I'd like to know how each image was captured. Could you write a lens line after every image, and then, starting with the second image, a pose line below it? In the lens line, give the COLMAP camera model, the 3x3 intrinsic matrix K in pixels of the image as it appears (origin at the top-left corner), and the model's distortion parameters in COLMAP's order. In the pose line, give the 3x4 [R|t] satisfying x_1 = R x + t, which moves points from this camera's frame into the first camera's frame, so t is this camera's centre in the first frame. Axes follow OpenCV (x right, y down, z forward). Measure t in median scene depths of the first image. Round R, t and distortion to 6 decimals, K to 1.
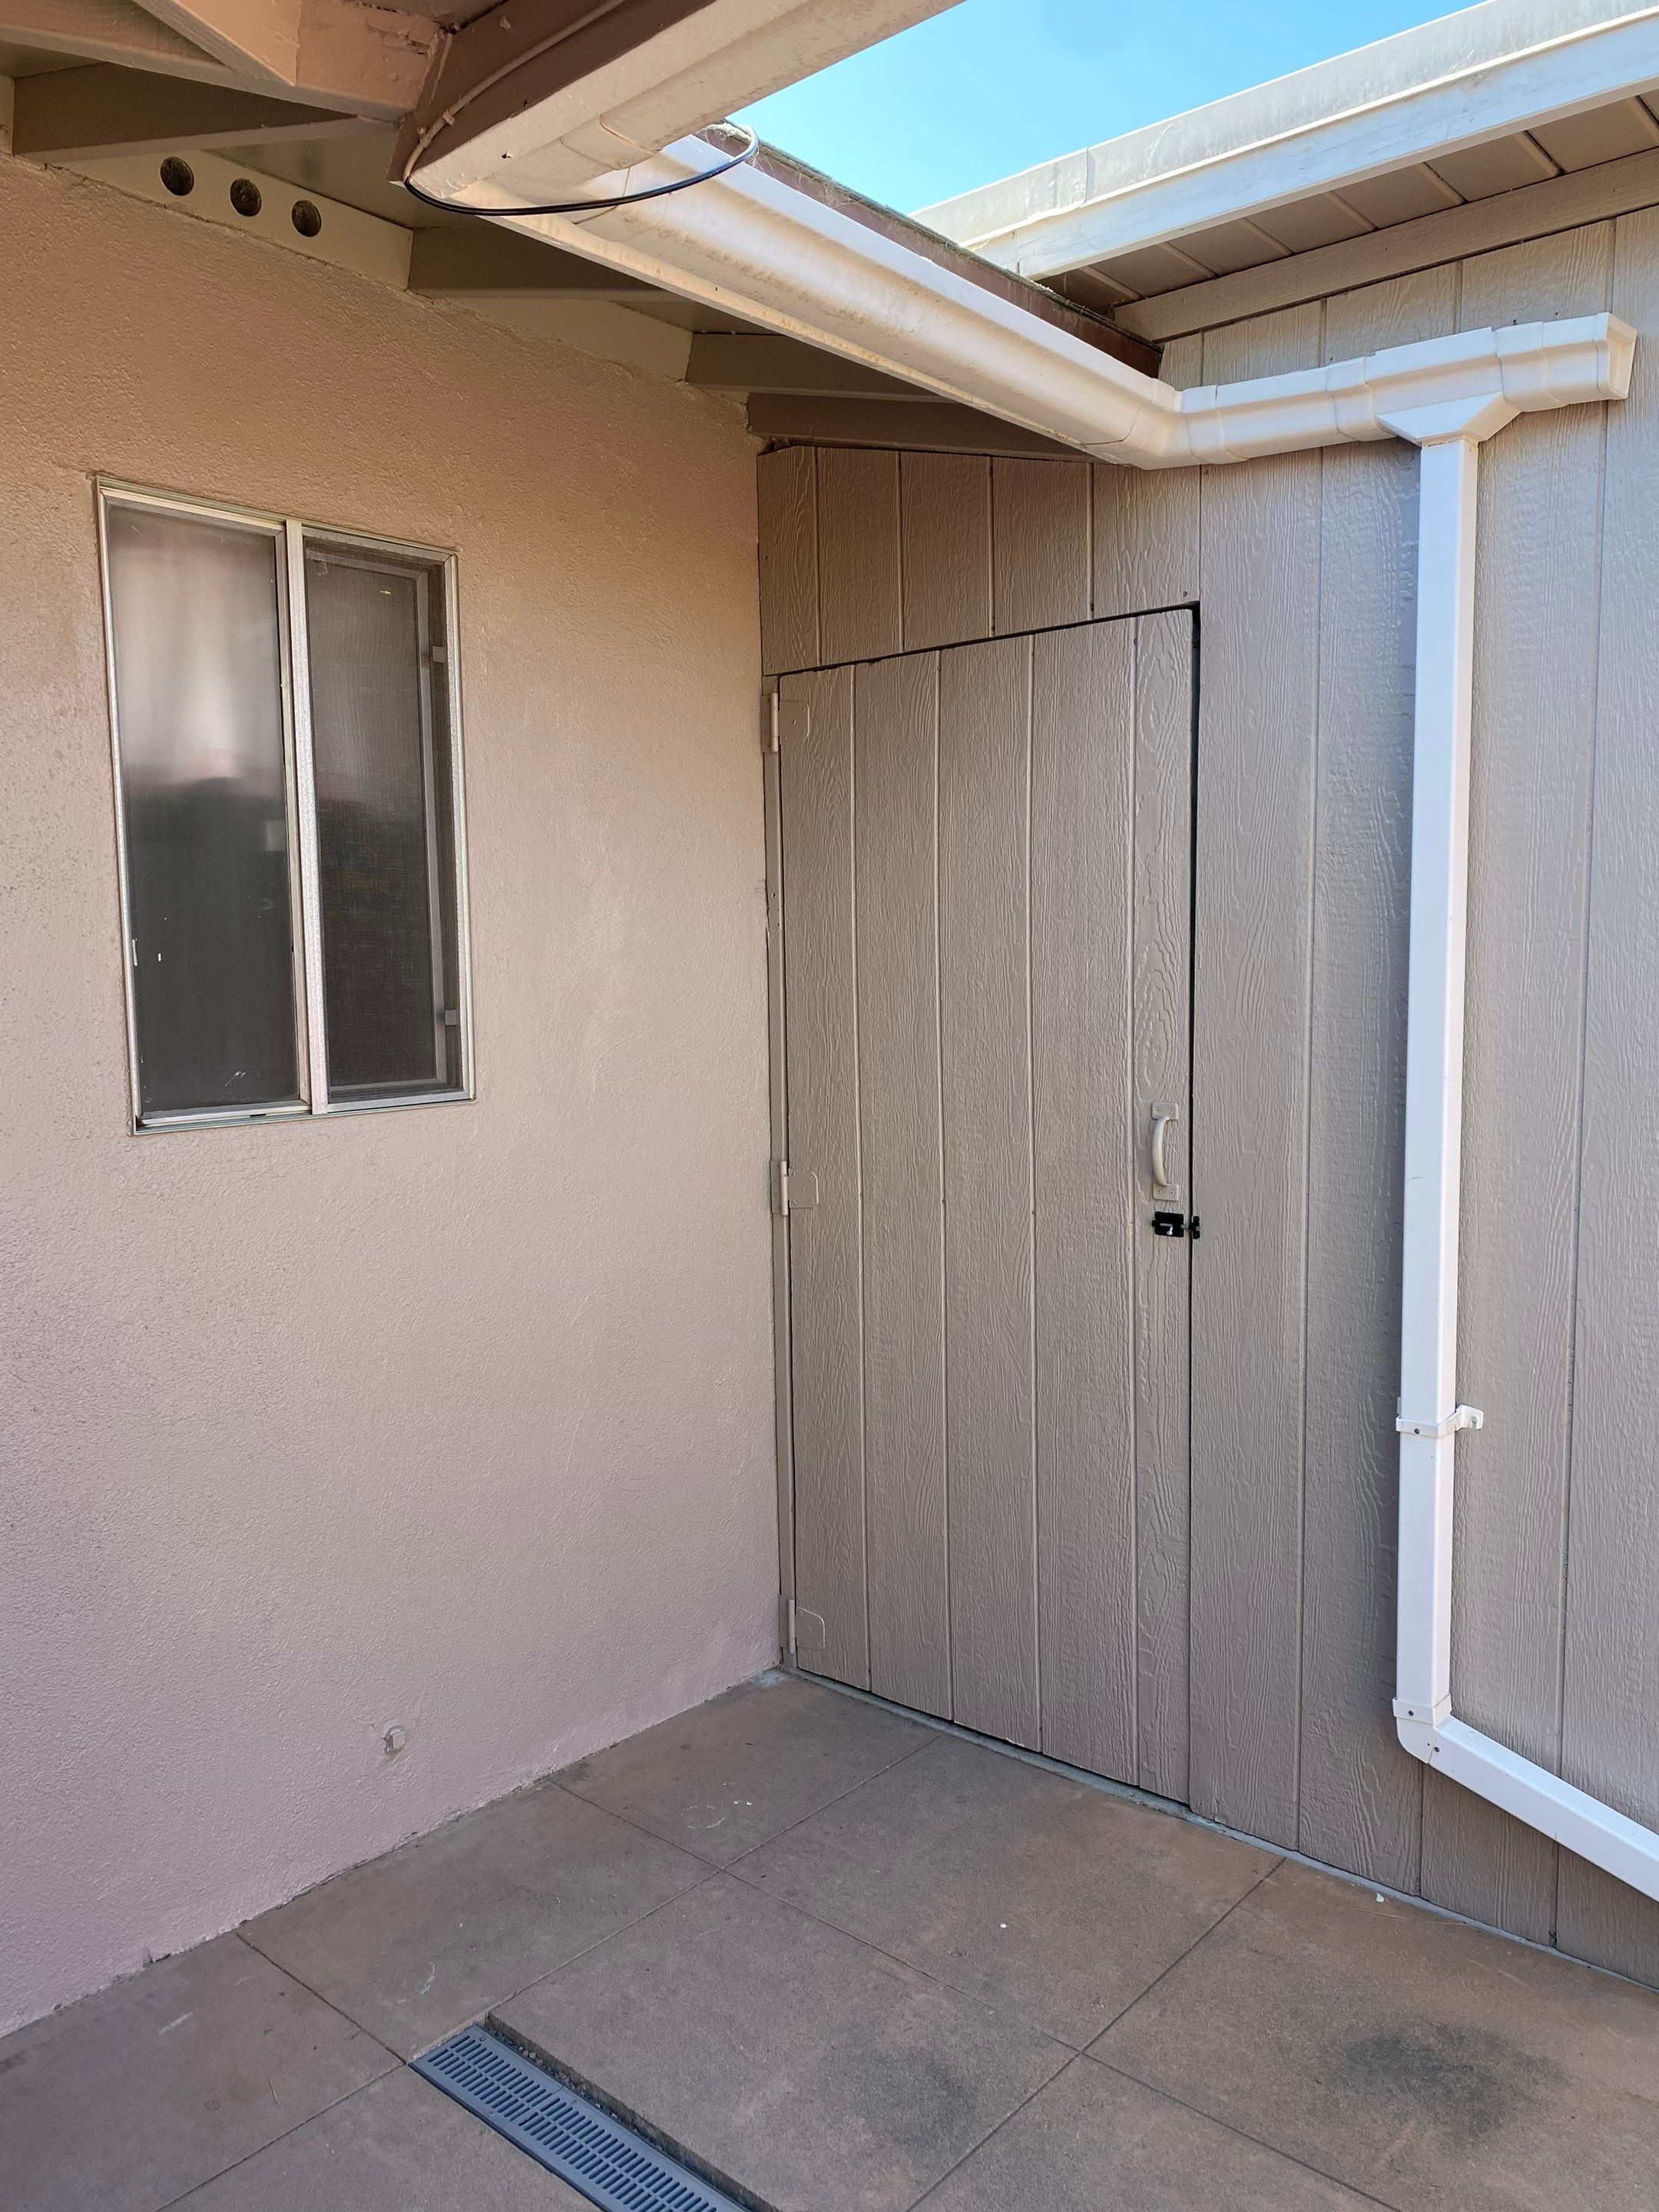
lens RADIAL K [[1667.1, 0, 836.6], [0, 1667.1, 1119.6], [0, 0, 1]] dist [0.008927, 0.008841]
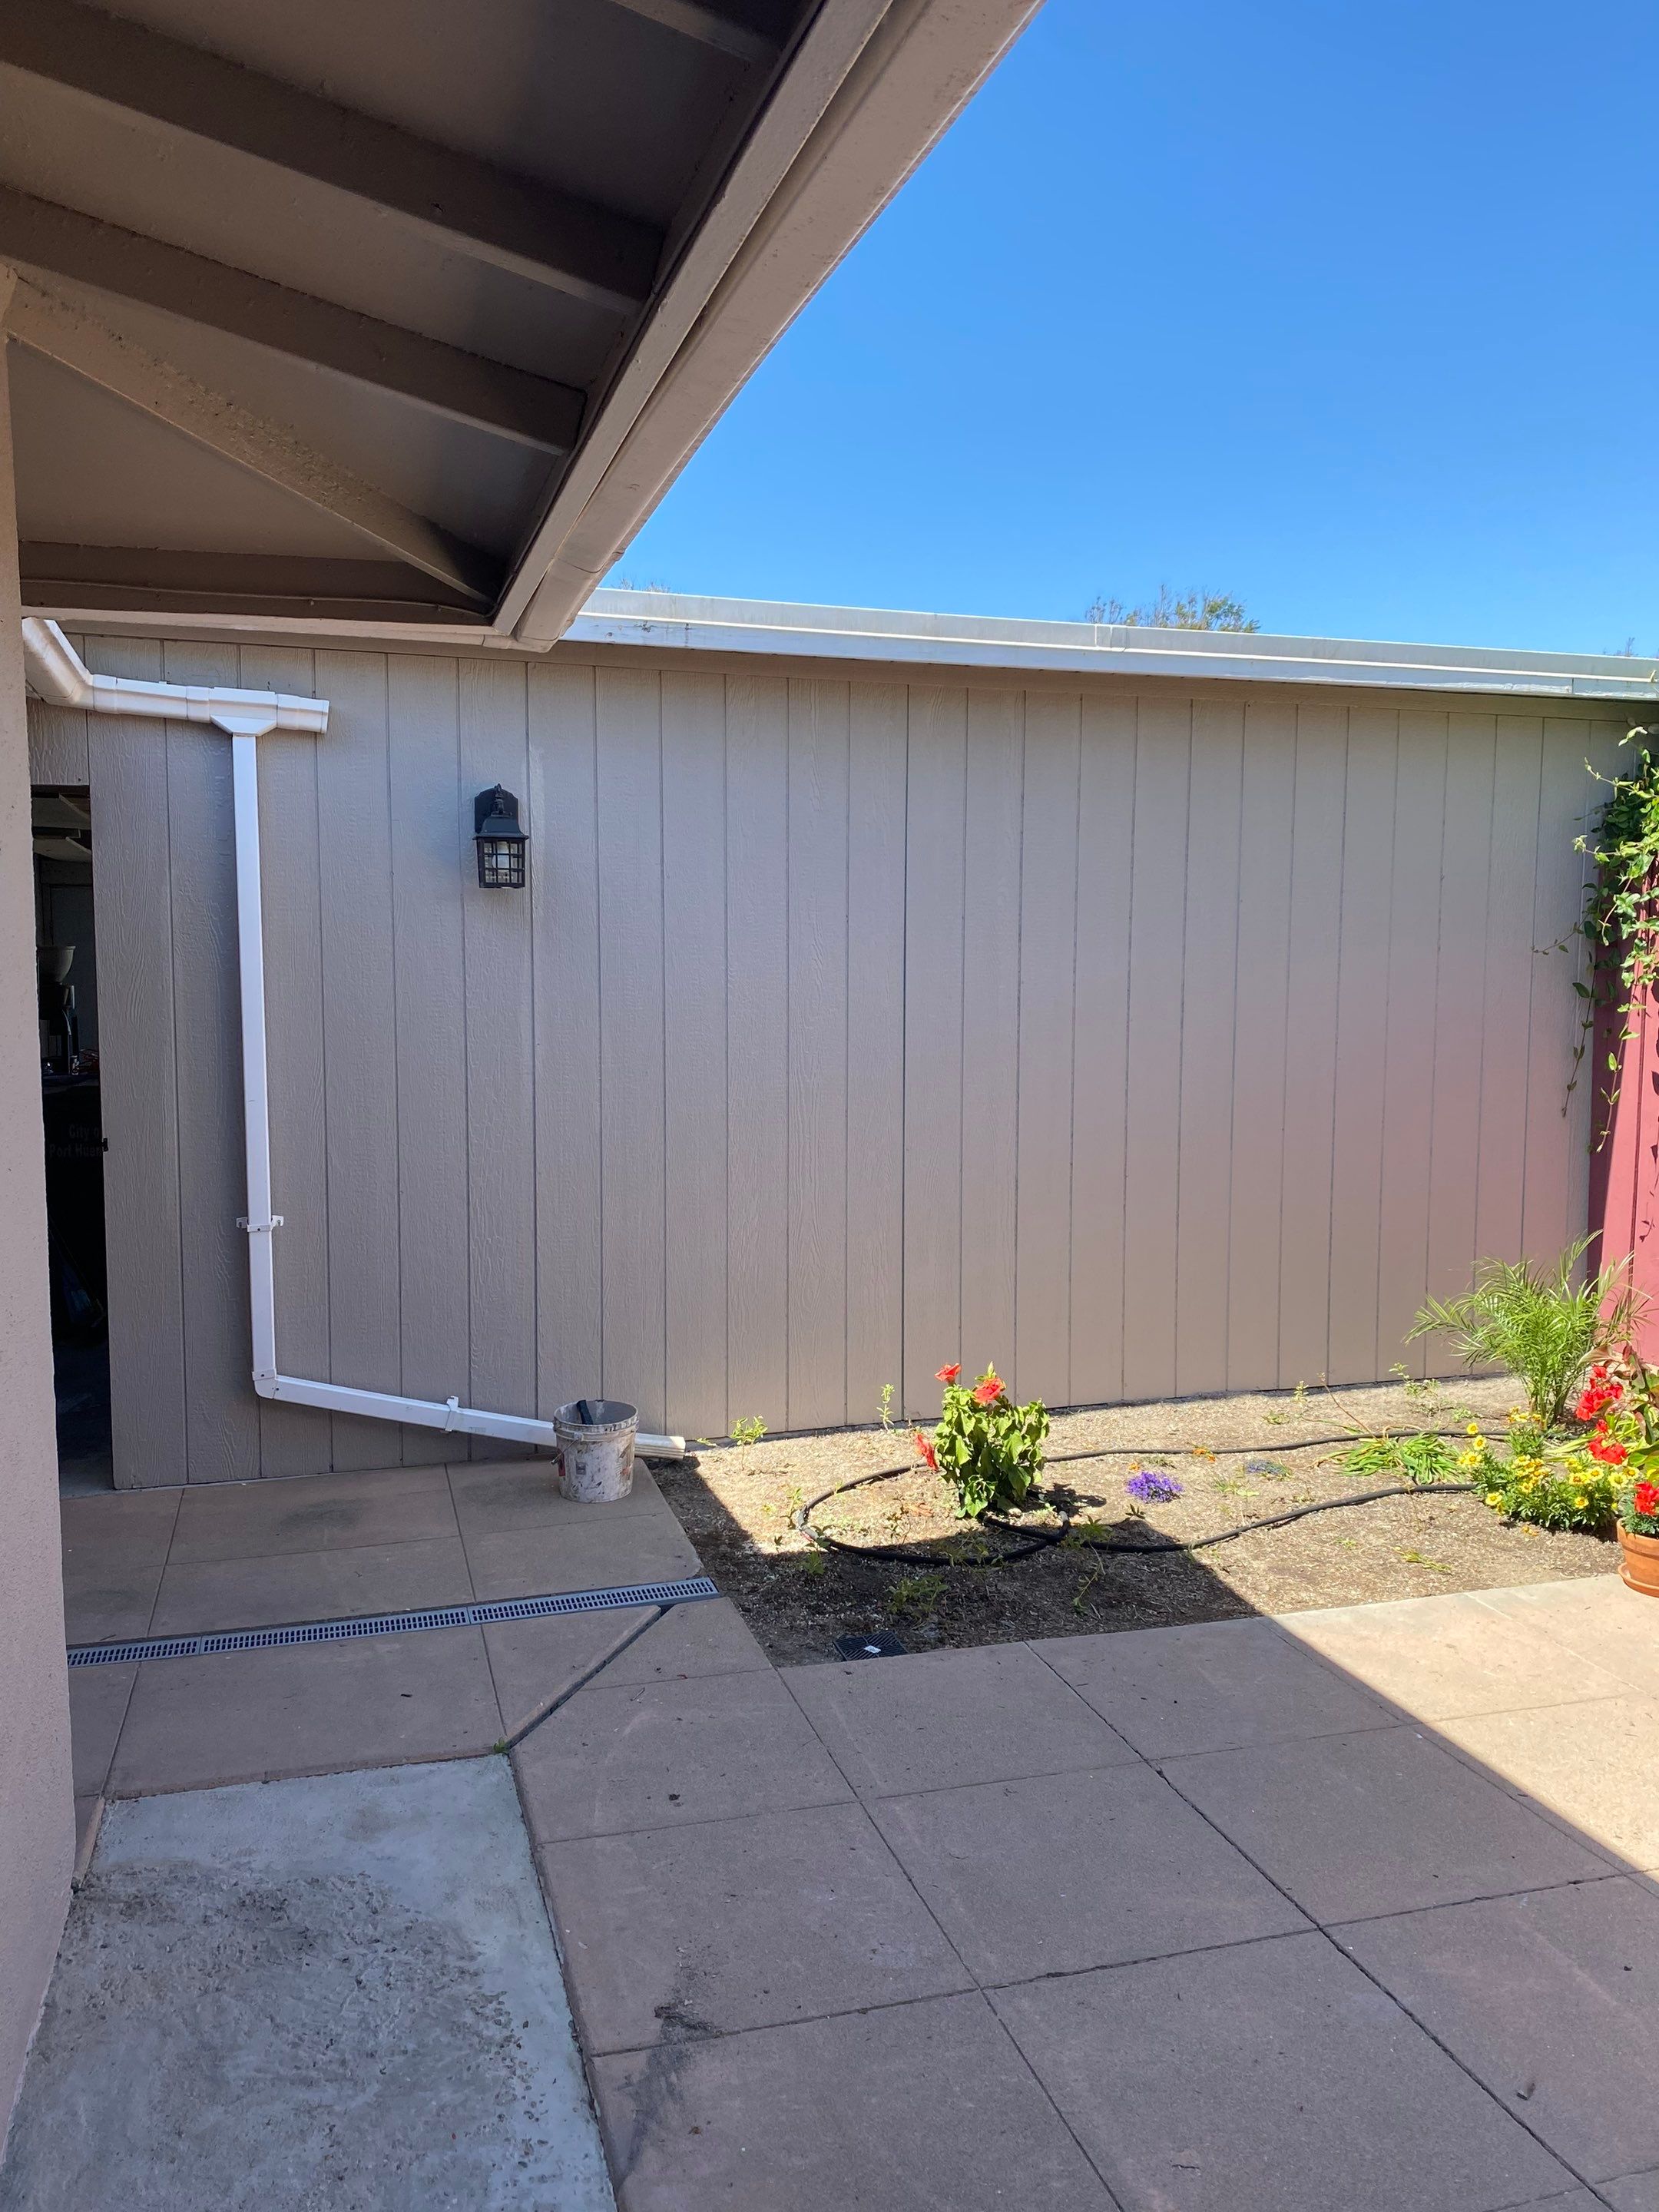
lens RADIAL K [[1703.9, 0, 841.8], [0, 1703.9, 1111.0], [0, 0, 1]] dist [0.049252, -0.036561]
pose [[0.528038, -0.067153, 0.846561, -0.980172], [0.071661, 0.996837, 0.034375, 0.026312], [-0.846192, 0.042514, 0.531180, -0.654080]]
